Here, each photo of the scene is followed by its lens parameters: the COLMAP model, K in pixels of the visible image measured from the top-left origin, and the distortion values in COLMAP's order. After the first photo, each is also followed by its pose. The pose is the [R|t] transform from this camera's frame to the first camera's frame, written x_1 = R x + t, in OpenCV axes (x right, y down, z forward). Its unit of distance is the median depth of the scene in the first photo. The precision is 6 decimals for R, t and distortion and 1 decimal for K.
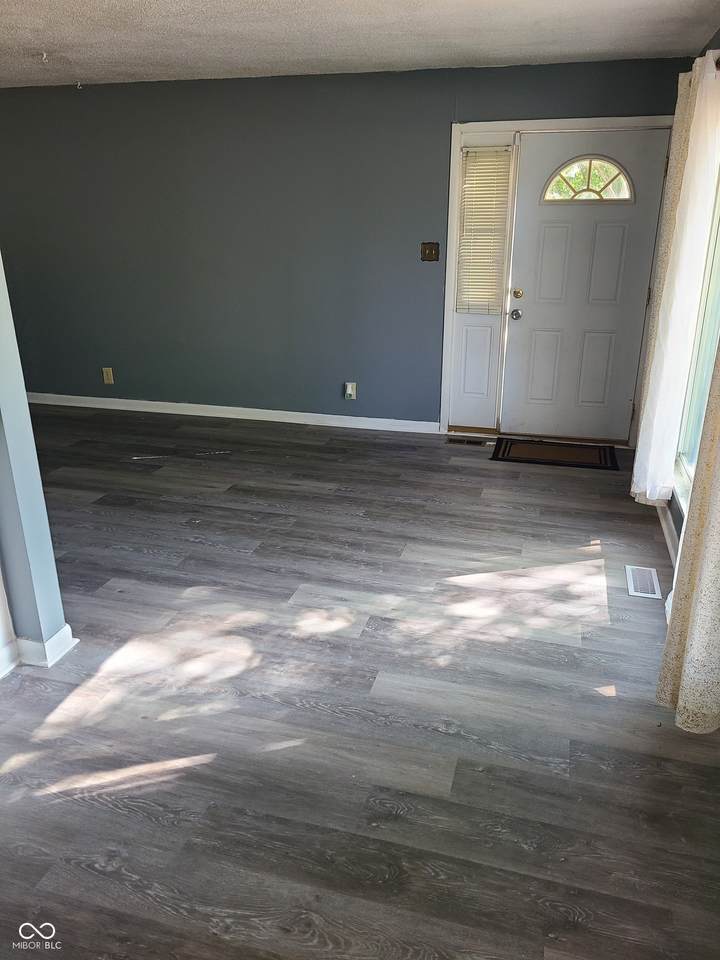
lens RADIAL K [[714.2, 0, 360.6], [0, 714.2, 480.0], [0, 0, 1]] dist [0.029970, 0.003615]
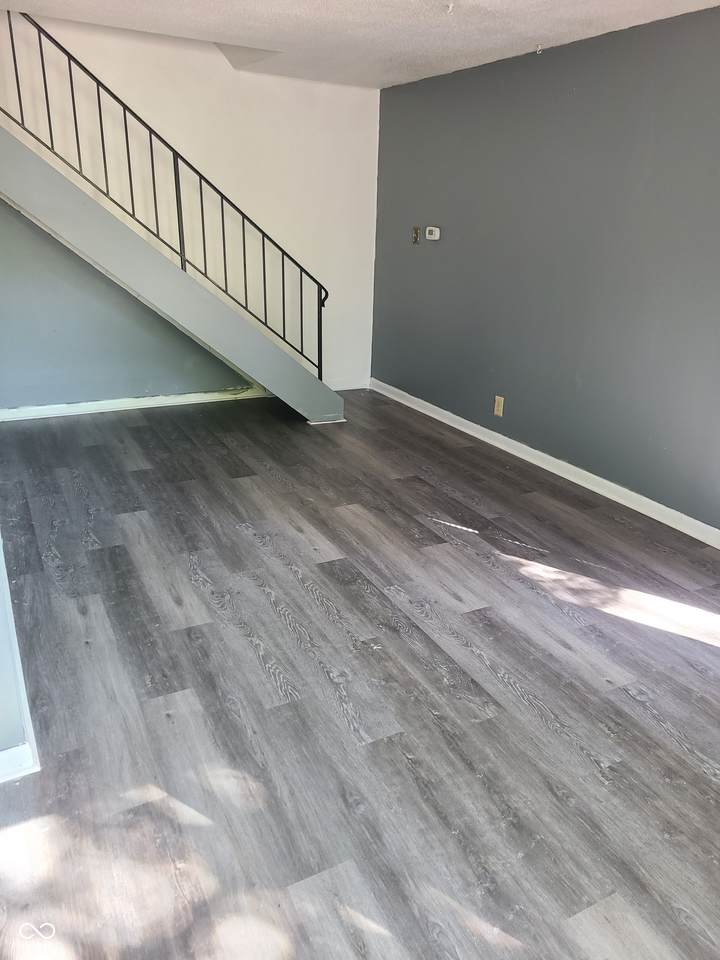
lens RADIAL K [[714.2, 0, 360.3], [0, 714.2, 479.2], [0, 0, 1]] dist [0.029970, 0.003615]
pose [[0.692055, 0.269573, -0.669619, 0.179688], [-0.275330, 0.956098, 0.100347, -0.161695], [0.667272, 0.114920, 0.735895, 0.457700]]
